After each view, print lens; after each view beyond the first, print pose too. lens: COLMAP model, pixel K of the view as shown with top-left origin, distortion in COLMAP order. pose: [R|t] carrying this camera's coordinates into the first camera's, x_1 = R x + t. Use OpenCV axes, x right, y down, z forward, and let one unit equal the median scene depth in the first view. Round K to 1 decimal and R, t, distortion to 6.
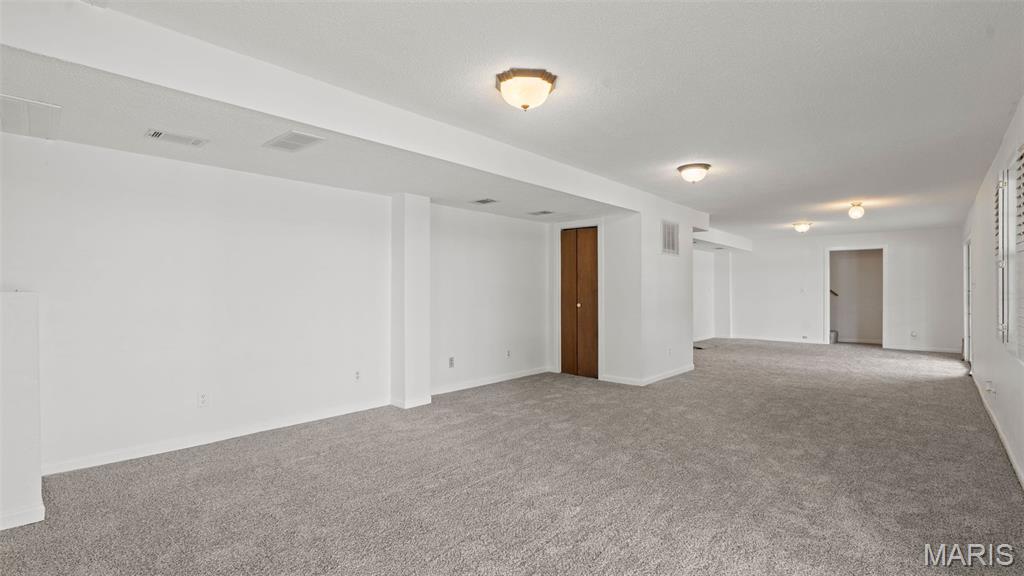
lens RADIAL K [[461.8, 0, 521.5], [0, 461.8, 290.4], [0, 0, 1]] dist [-0.004080, 0.000585]
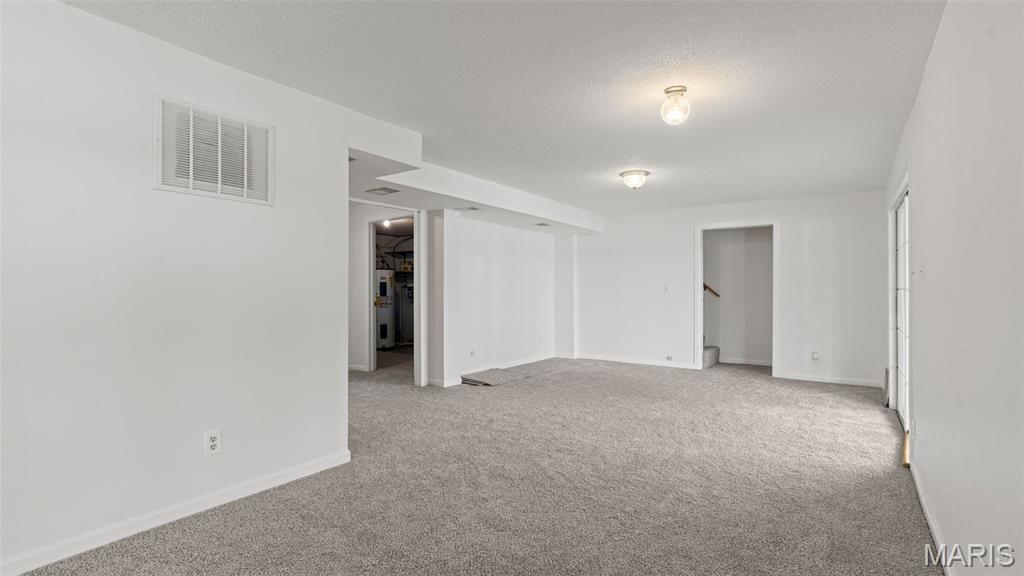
lens RADIAL K [[456.5, 0, 510.3], [0, 456.5, 296.7], [0, 0, 1]] dist [-0.021195, -0.000268]
pose [[0.995896, -0.003686, 0.090429, 0.356602], [0.002771, 0.999944, 0.010246, 0.003858], [-0.090461, -0.009954, 0.995850, 0.394036]]
